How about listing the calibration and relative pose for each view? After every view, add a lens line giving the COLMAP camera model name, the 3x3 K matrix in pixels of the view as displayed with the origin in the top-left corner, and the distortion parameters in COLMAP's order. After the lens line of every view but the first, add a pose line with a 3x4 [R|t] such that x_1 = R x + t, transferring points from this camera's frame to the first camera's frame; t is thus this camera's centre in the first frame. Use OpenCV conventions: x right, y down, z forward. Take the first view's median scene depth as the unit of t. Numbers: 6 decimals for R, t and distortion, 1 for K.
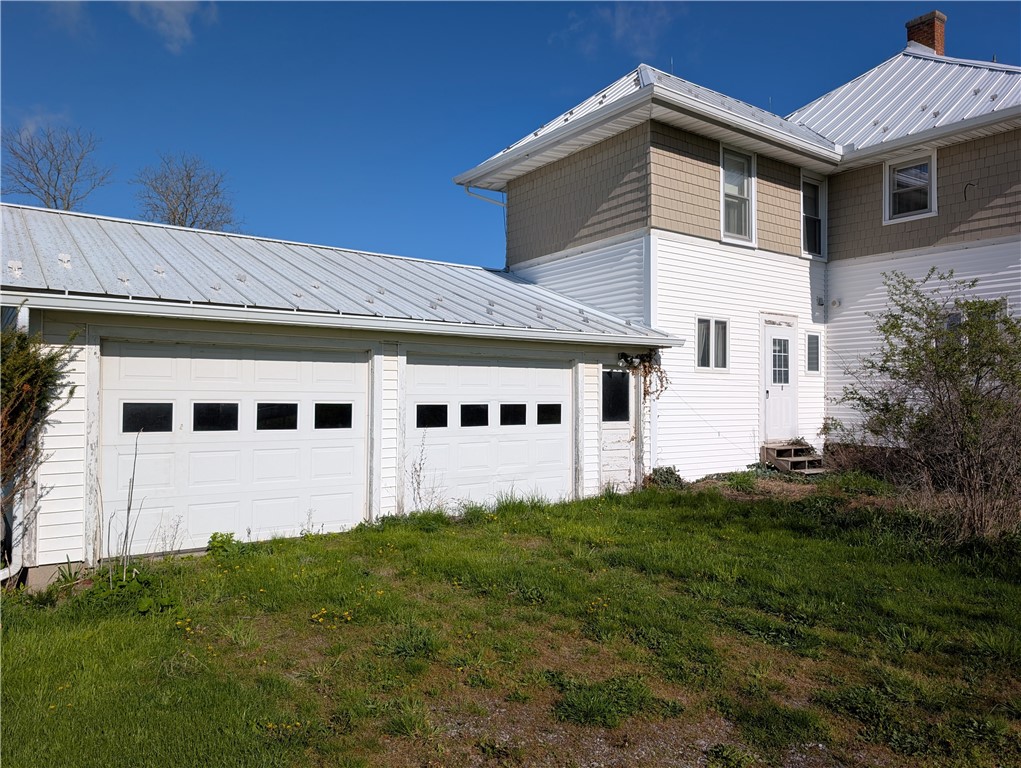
lens RADIAL K [[754.5, 0, 510.5], [0, 754.5, 384.0], [0, 0, 1]] dist [0.034156, -0.002428]
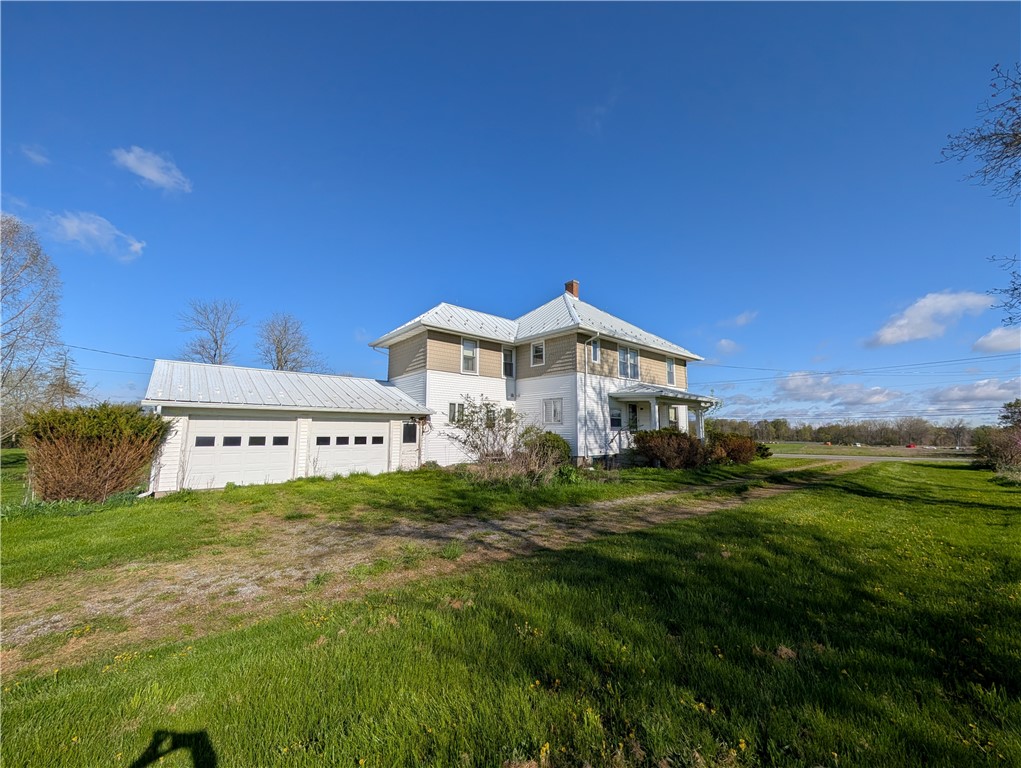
lens RADIAL K [[403.7, 0, 510.5], [0, 403.7, 384.0], [0, 0, 1]] dist [0.000432, 0.000295]
pose [[0.996449, 0.009577, 0.083658, 0.363564], [-0.001181, 0.995003, -0.099836, -0.014060], [-0.084196, 0.099383, 0.991481, -0.427094]]
